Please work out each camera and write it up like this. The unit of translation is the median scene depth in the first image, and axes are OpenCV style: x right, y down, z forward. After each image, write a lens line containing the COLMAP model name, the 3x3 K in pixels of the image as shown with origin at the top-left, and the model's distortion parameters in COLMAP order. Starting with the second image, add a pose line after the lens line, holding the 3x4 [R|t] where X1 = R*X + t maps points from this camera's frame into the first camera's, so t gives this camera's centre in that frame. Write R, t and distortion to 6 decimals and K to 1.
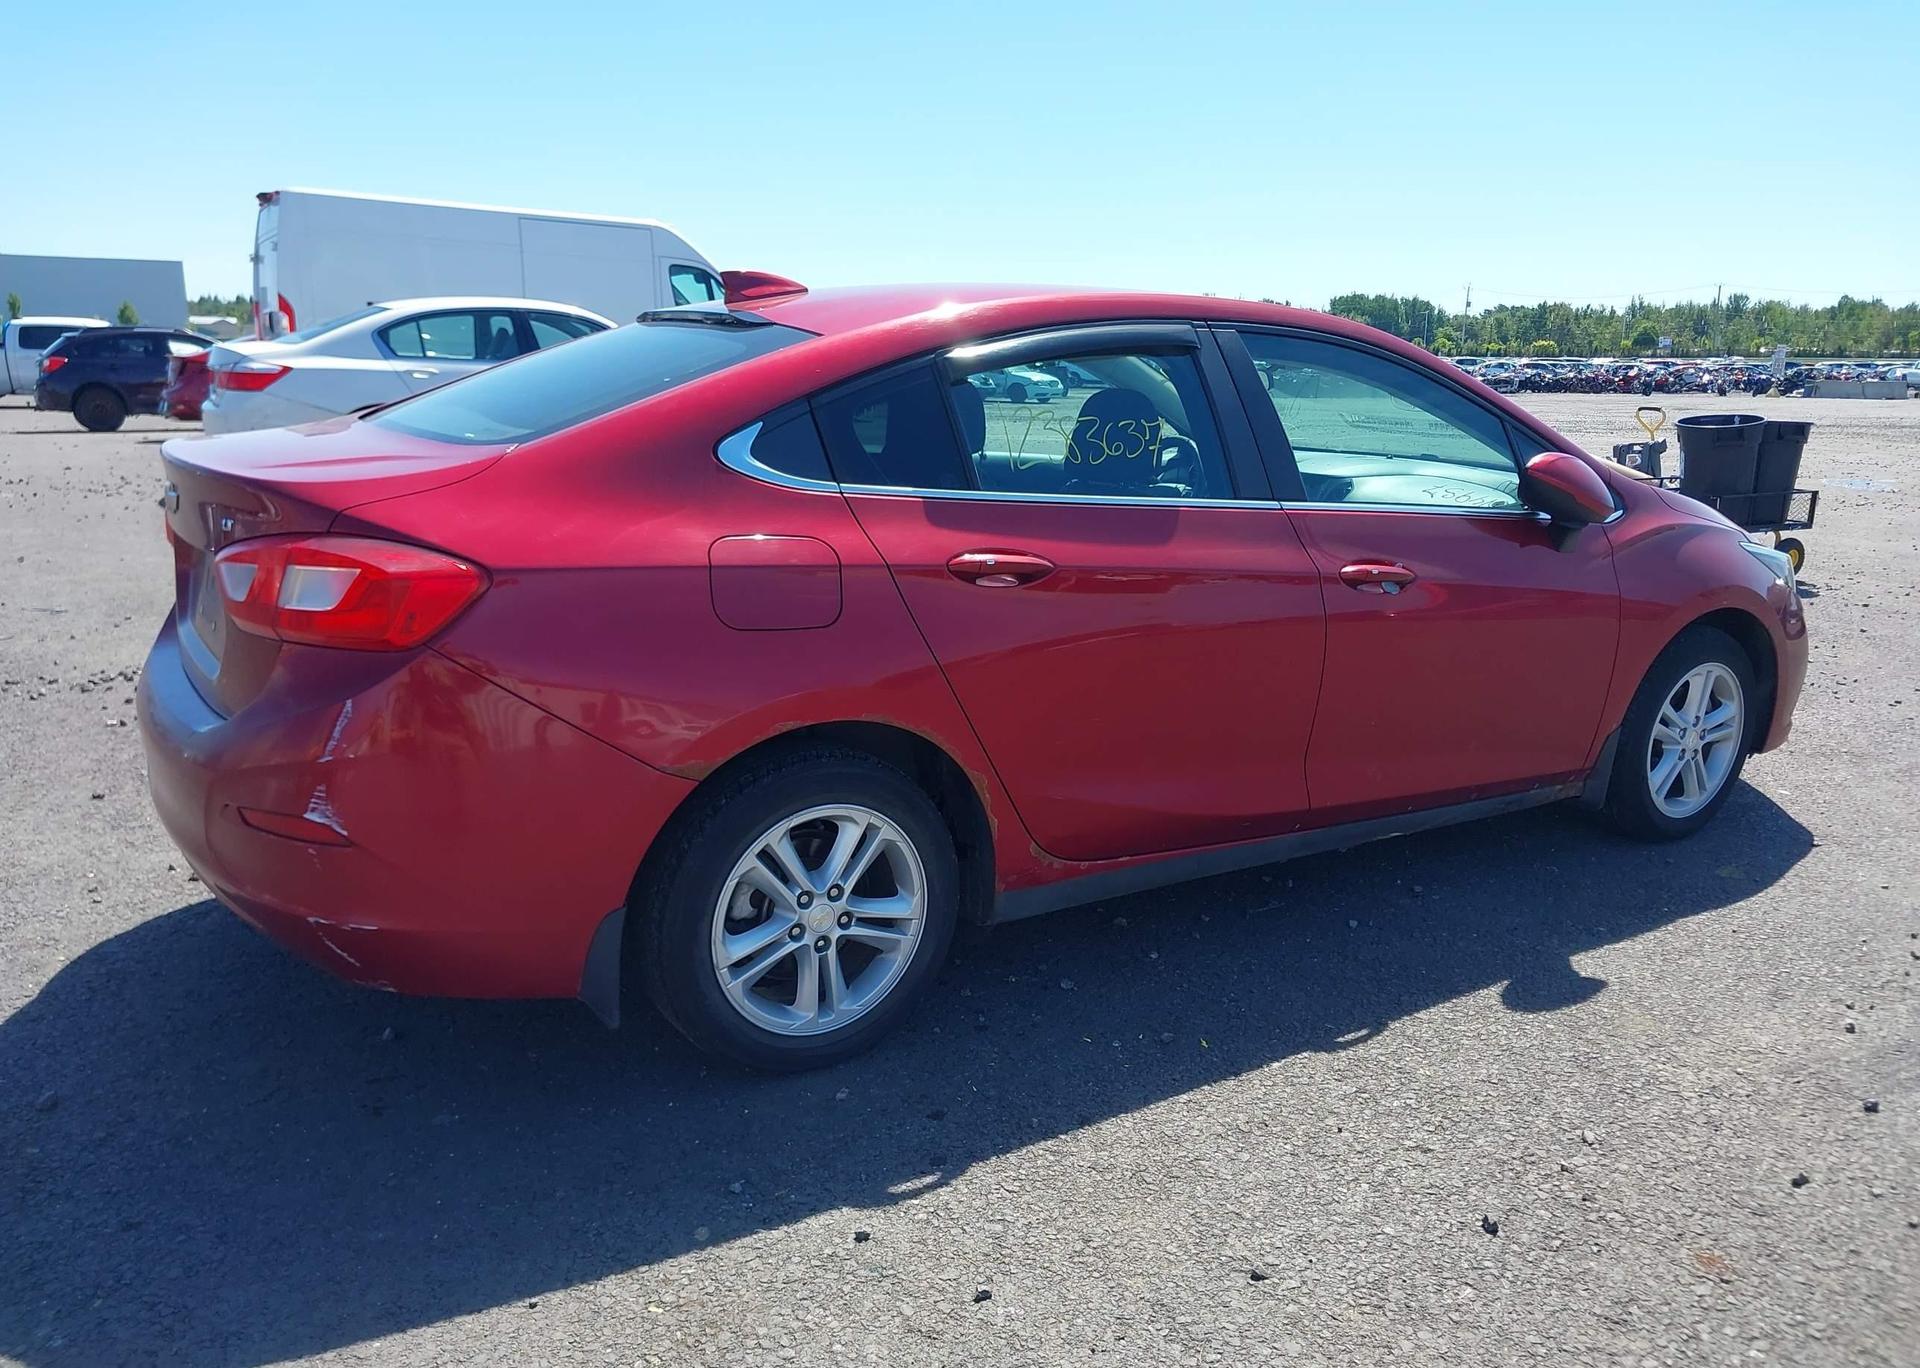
lens RADIAL K [[1531.3, 0, 968.7], [0, 1531.3, 702.9], [0, 0, 1]] dist [0.024824, -0.024360]
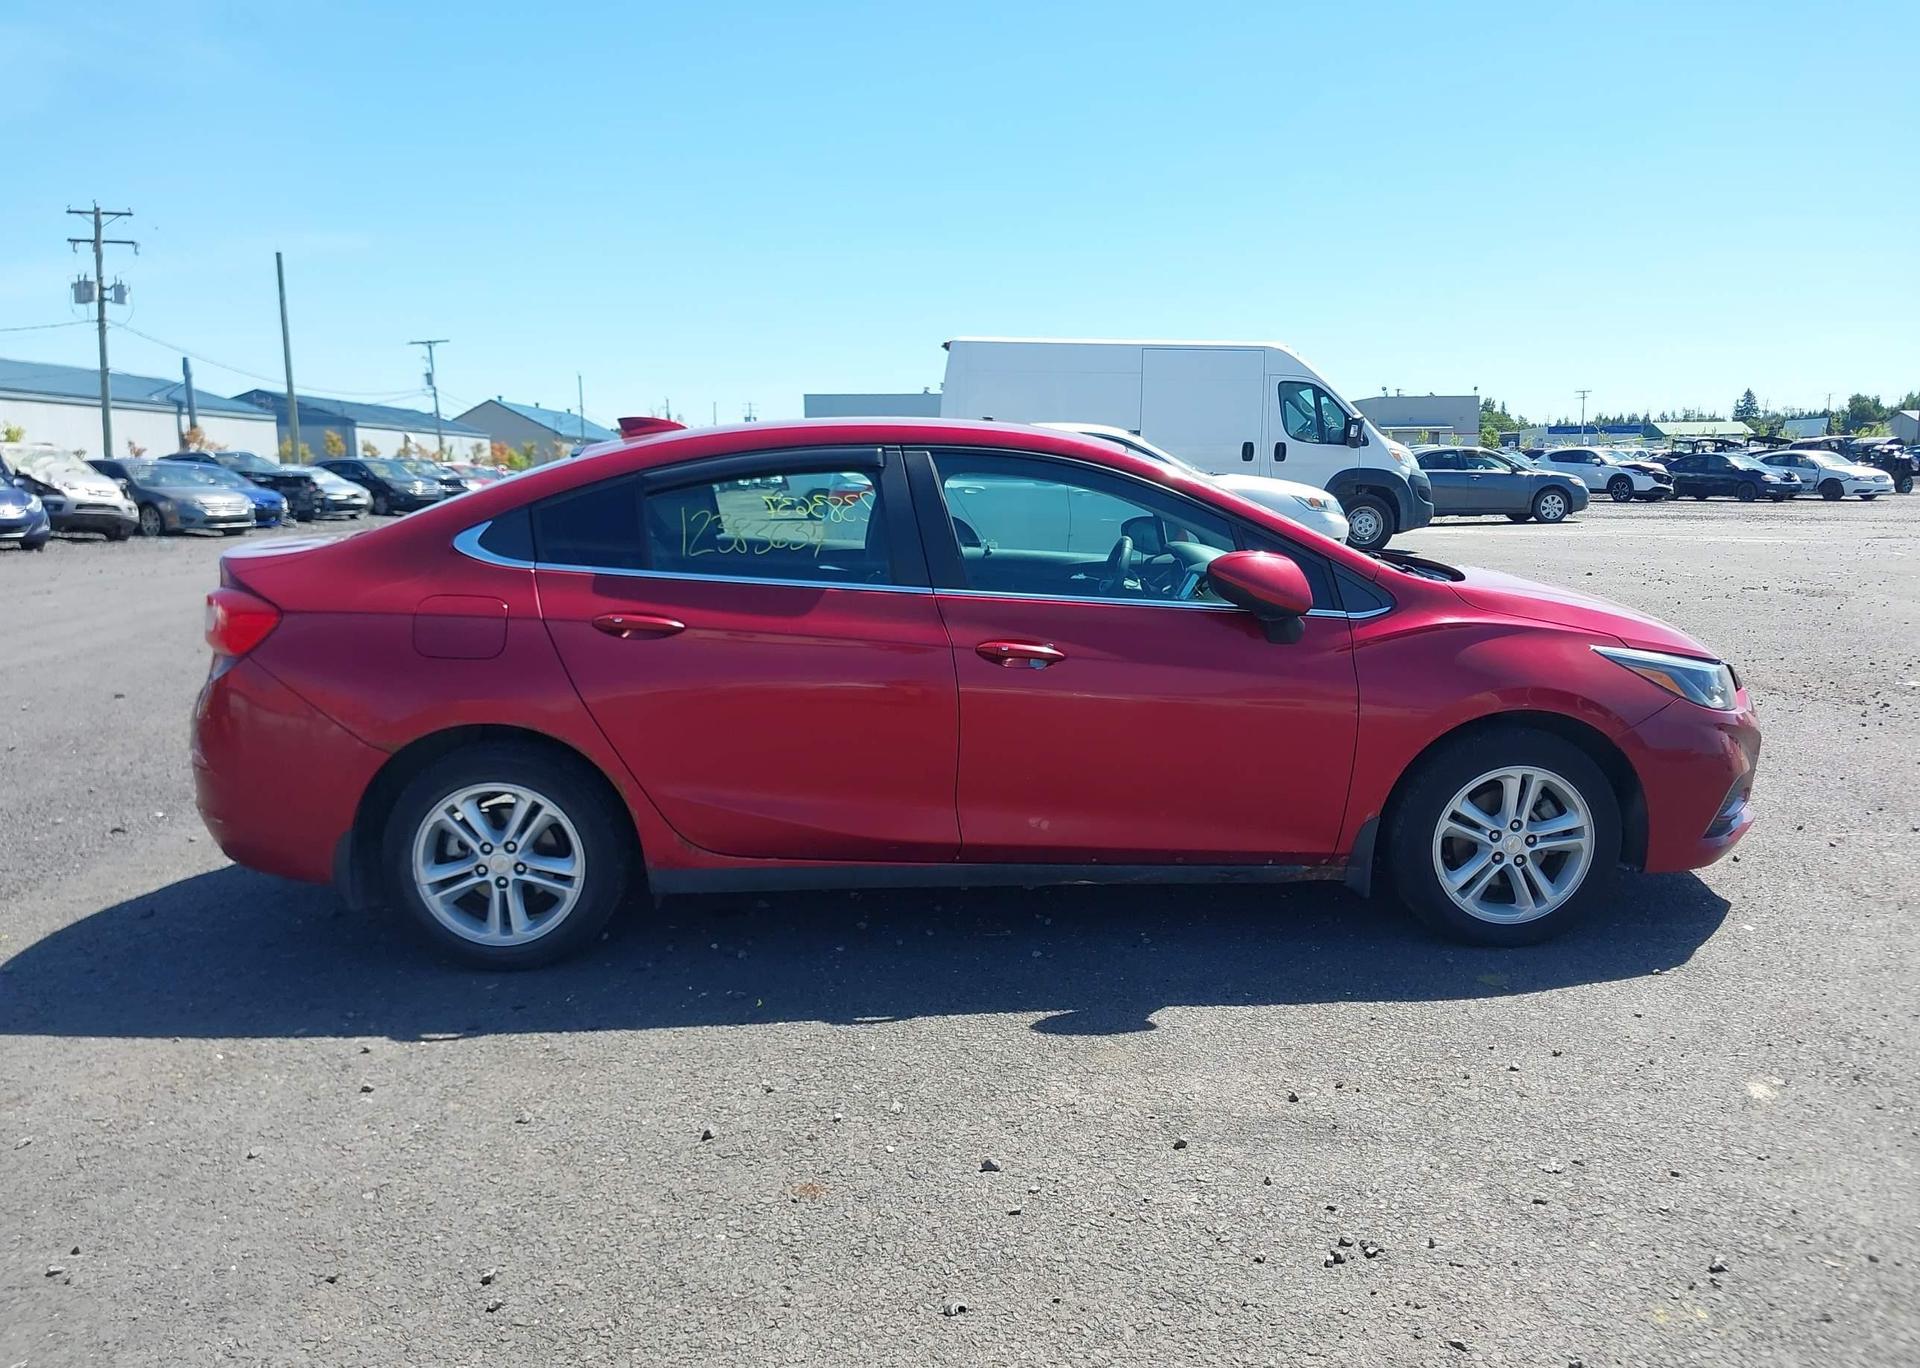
lens RADIAL K [[1531.3, 0, 982.4], [0, 1531.3, 685.5], [0, 0, 1]] dist [0.024824, -0.024360]
pose [[0.866375, 0.053662, -0.496503, 0.963011], [-0.092283, 0.994291, -0.053567, 0.009673], [0.490794, 0.092228, 0.866380, -0.037155]]
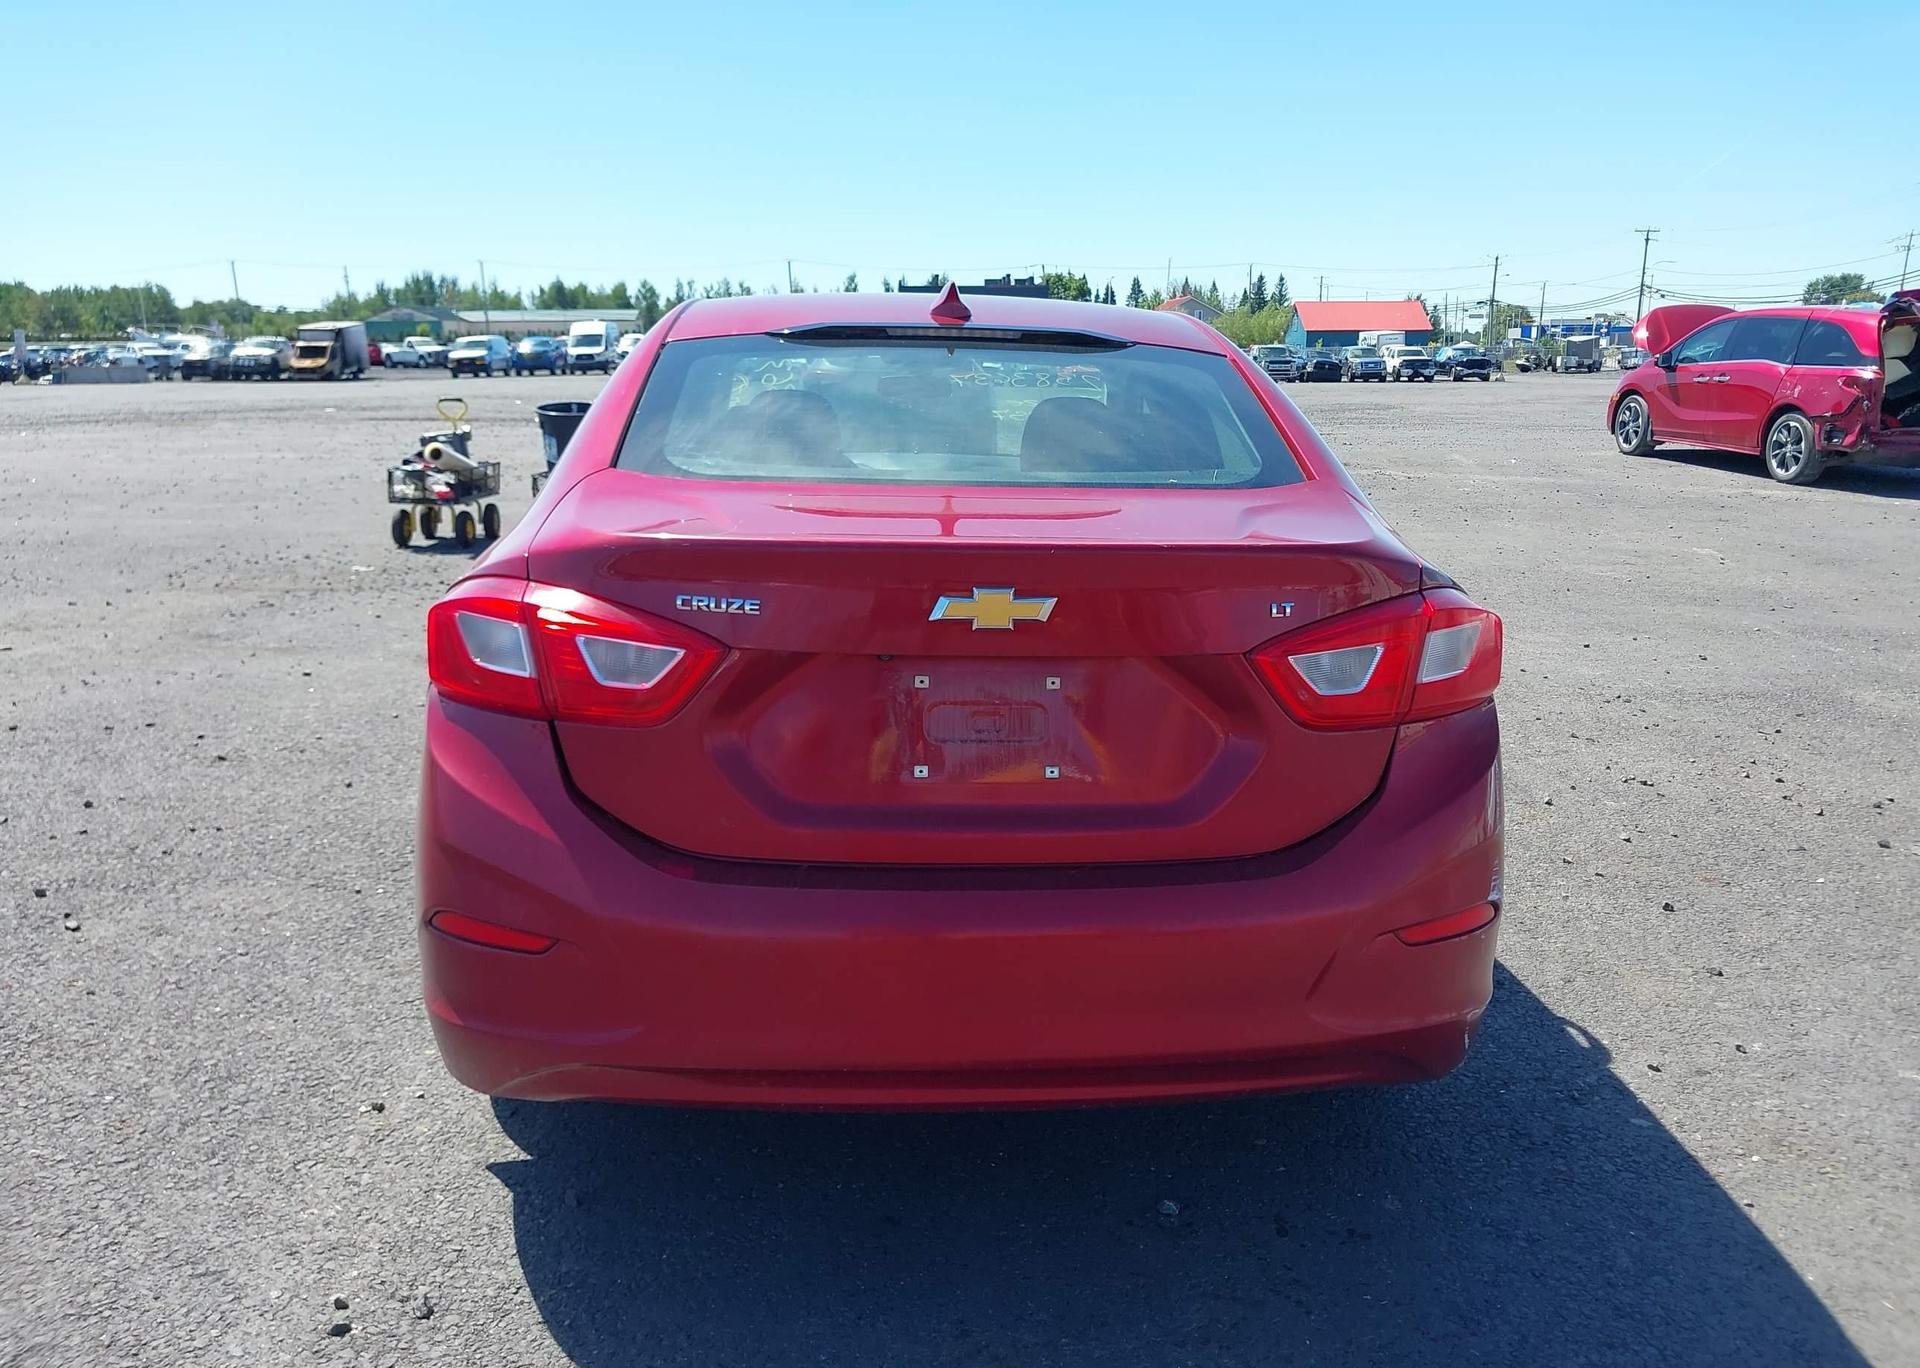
lens RADIAL K [[1531.3, 0, 992.2], [0, 1531.3, 698.6], [0, 0, 1]] dist [0.024824, -0.024360]
pose [[0.470595, -0.206693, 0.857799, -1.091377], [0.200234, 0.971829, 0.124319, -0.174888], [-0.859329, 0.113256, 0.498725, 0.646350]]
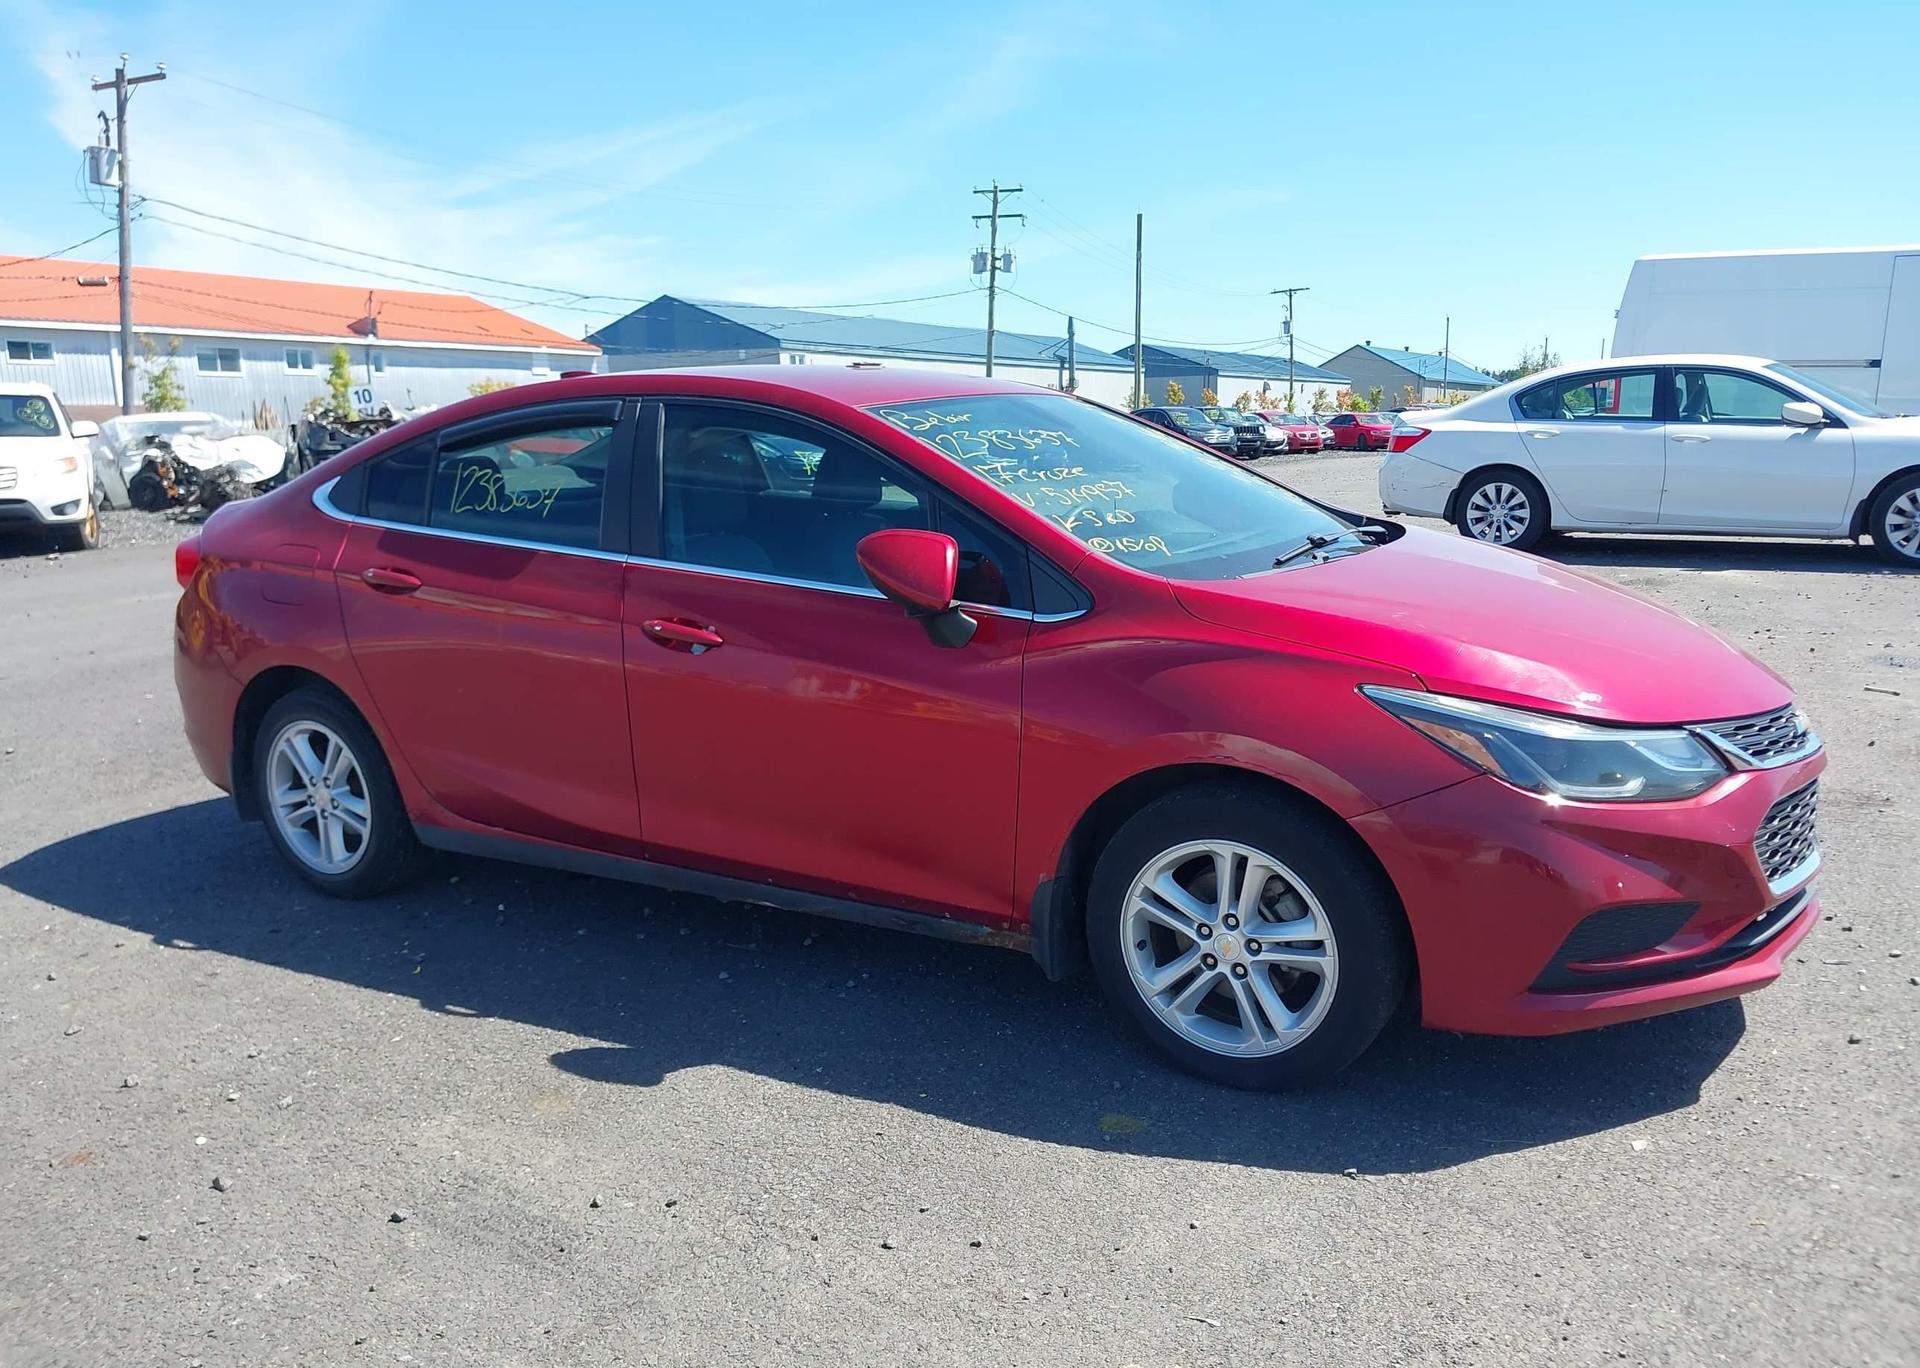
lens RADIAL K [[1531.3, 0, 974.8], [0, 1531.3, 684.8], [0, 0, 1]] dist [0.024824, -0.024360]
pose [[0.462188, 0.134451, -0.876530, 1.490713], [-0.175578, 0.982746, 0.058162, -0.168685], [0.869226, 0.127018, 0.477820, 0.789259]]
